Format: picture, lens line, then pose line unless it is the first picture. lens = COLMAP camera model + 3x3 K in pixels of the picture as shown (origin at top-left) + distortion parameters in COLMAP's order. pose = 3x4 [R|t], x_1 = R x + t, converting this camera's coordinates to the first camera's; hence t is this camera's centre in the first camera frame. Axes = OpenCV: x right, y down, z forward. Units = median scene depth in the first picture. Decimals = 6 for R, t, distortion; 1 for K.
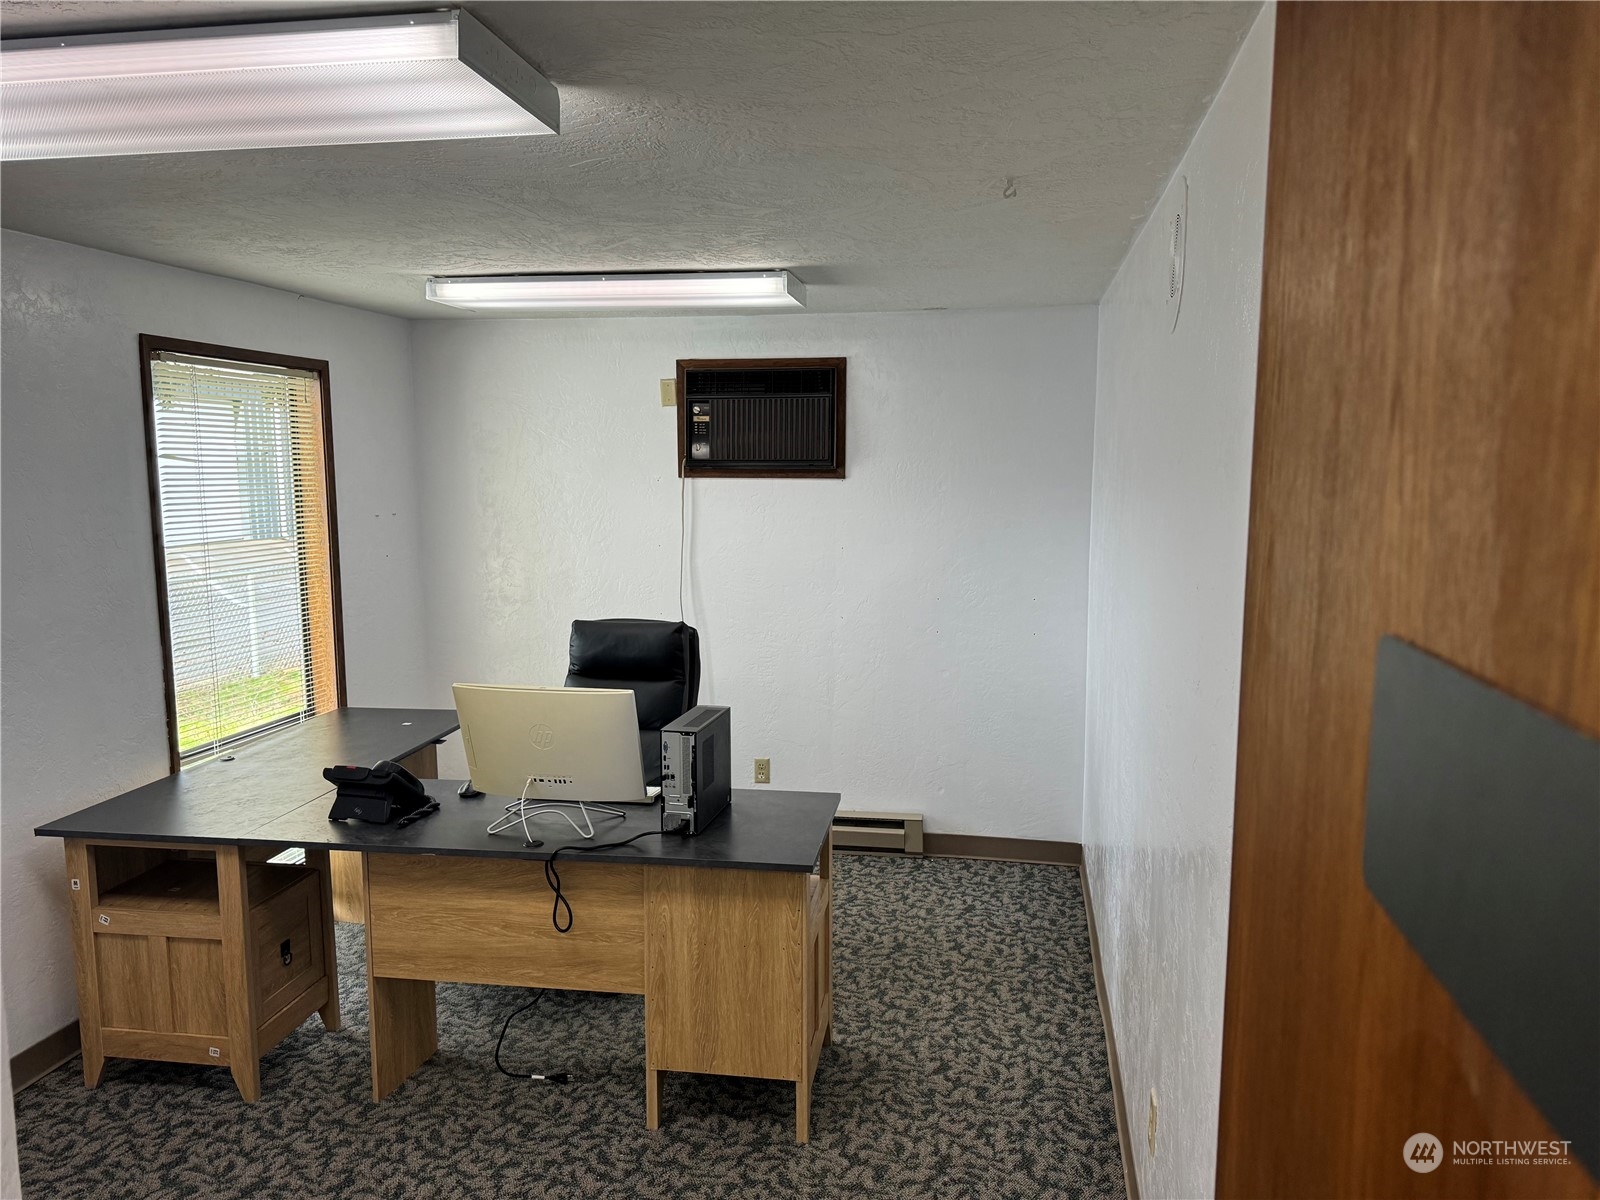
lens RADIAL K [[1114.8, 0, 800.0], [0, 1114.8, 600.0], [0, 0, 1]] dist [0.039612, -0.075994]
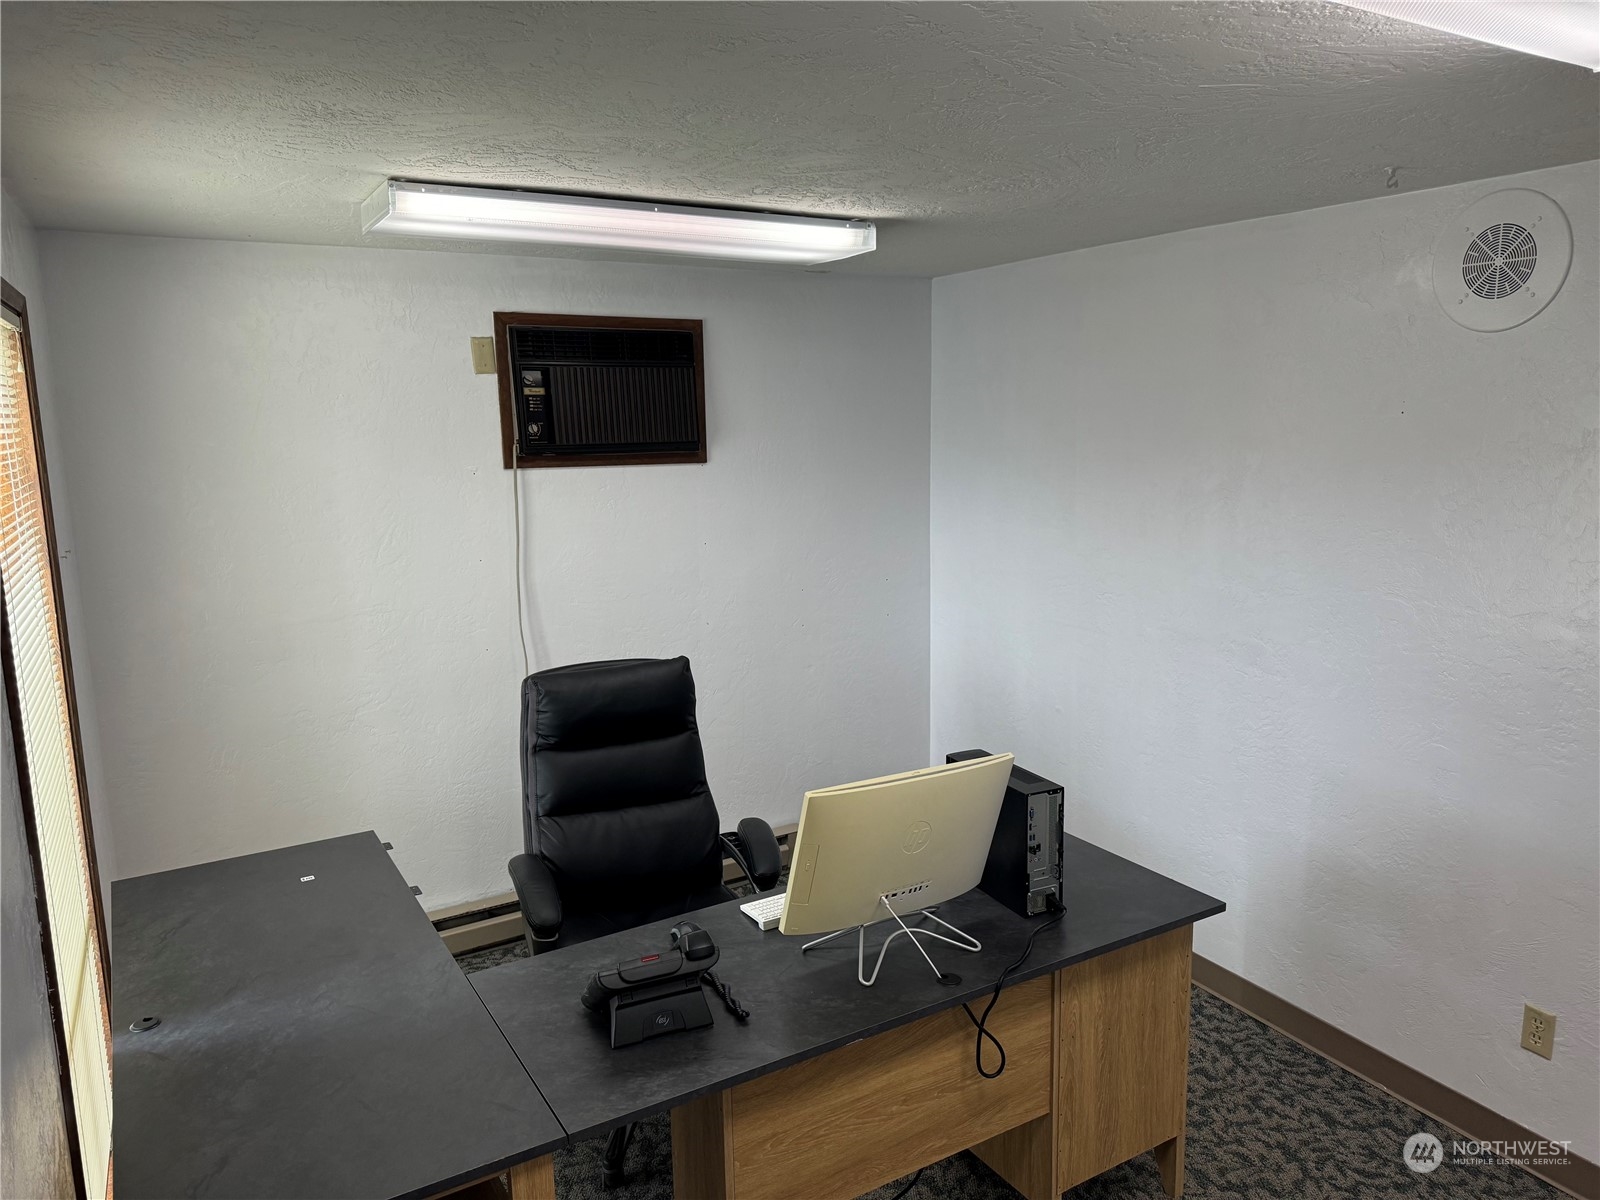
lens RADIAL K [[1094.6, 0, 771.4], [0, 1094.6, 612.2], [0, 0, 1]] dist [0.042655, -0.081577]
pose [[0.779559, -0.118024, 0.615108, -0.735605], [0.084711, 0.992929, 0.083160, -0.096295], [-0.620574, -0.012722, 0.784045, 0.483994]]
